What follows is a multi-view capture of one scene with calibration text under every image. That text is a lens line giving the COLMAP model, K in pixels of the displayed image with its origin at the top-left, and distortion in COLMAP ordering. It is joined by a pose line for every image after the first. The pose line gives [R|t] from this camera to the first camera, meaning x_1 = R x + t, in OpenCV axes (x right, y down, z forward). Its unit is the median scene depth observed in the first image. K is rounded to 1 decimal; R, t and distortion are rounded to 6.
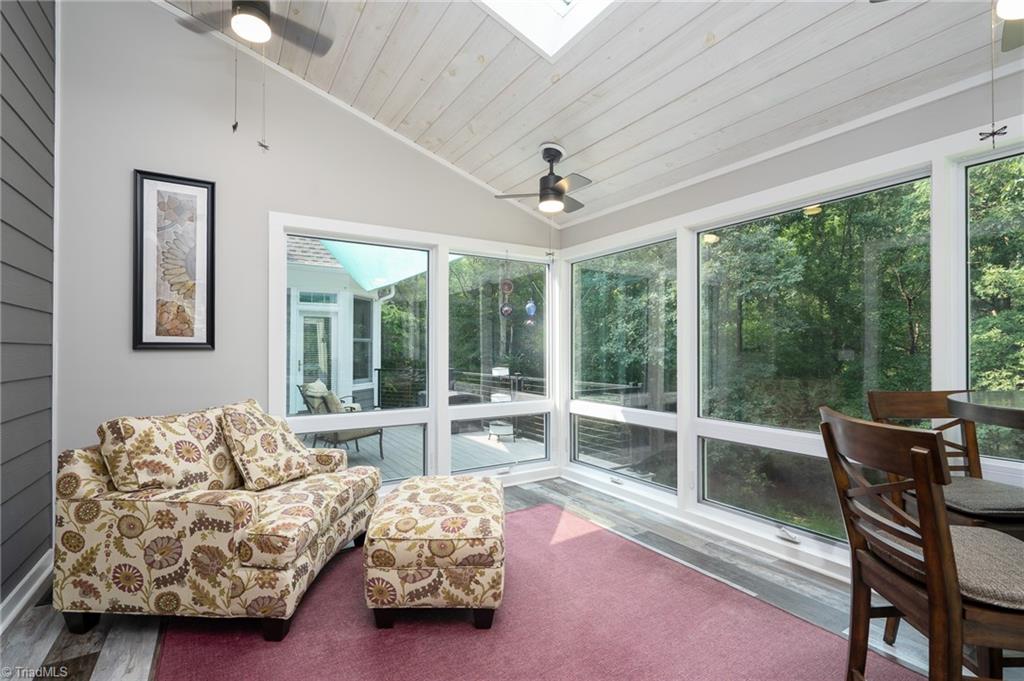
lens RADIAL K [[471.9, 0, 514.4], [0, 471.9, 344.5], [0, 0, 1]] dist [-0.005748, 0.002183]
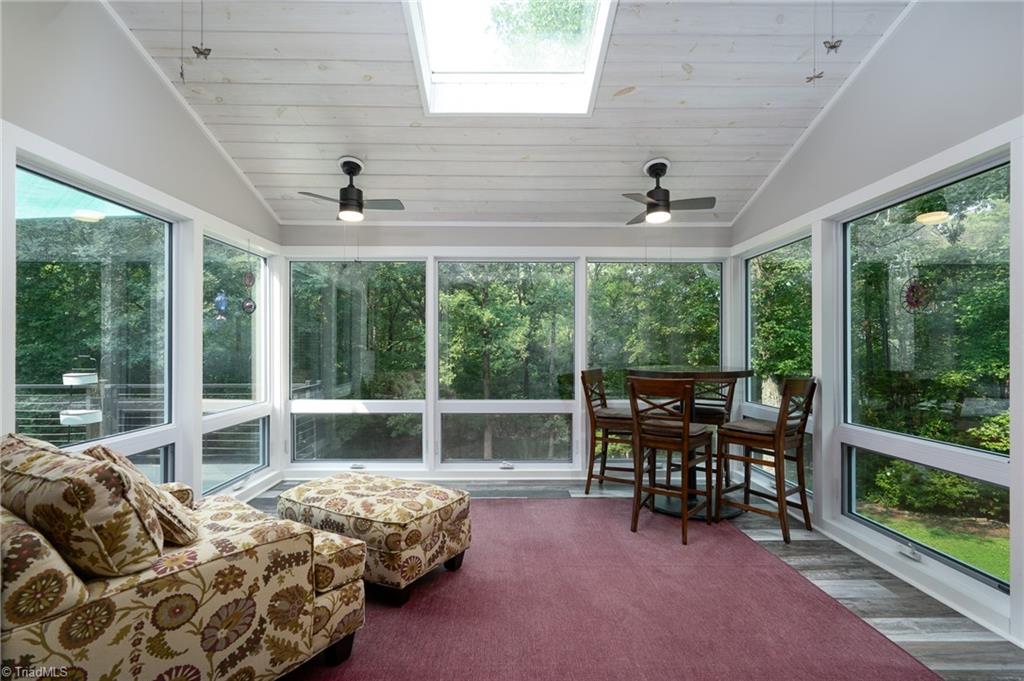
lens RADIAL K [[471.9, 0, 513.7], [0, 471.9, 345.7], [0, 0, 1]] dist [-0.005748, 0.002183]
pose [[0.513369, 0.006809, 0.858141, -1.121281], [-0.012363, 0.999923, -0.000538, -0.004608], [-0.858079, -0.010334, 0.513414, 0.225006]]
